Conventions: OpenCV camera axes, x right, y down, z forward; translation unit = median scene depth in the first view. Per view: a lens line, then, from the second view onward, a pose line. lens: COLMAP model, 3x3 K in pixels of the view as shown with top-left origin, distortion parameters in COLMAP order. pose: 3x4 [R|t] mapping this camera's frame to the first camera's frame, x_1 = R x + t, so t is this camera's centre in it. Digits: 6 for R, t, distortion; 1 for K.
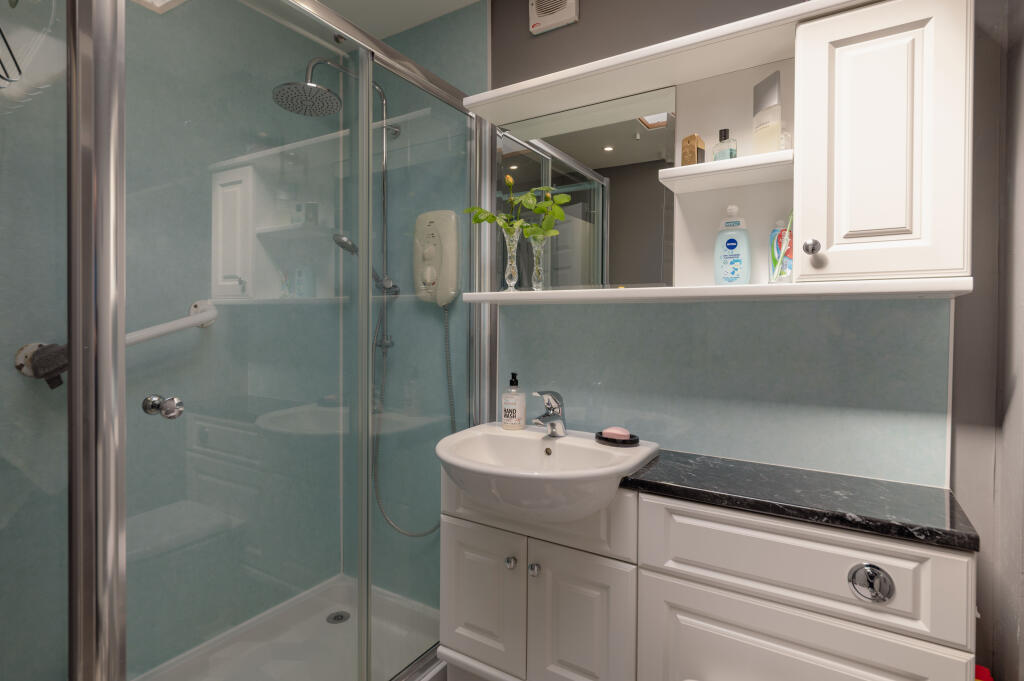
lens RADIAL K [[518.1, 0, 518.5], [0, 518.1, 335.7], [0, 0, 1]] dist [-0.001038, -0.000943]
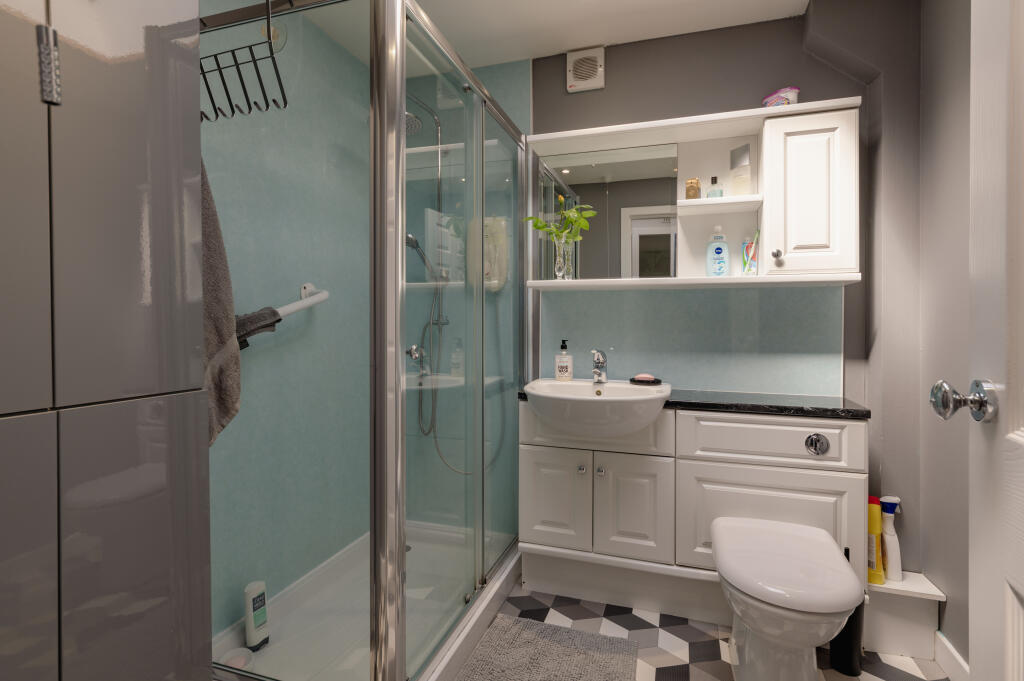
lens RADIAL K [[518.1, 0, 502.6], [0, 518.1, 337.0], [0, 0, 1]] dist [-0.001038, -0.000943]
pose [[0.967502, -0.007832, 0.252741, -0.619456], [0.009138, 0.999950, -0.003992, 0.083085], [-0.252697, 0.006172, 0.967526, -0.341778]]
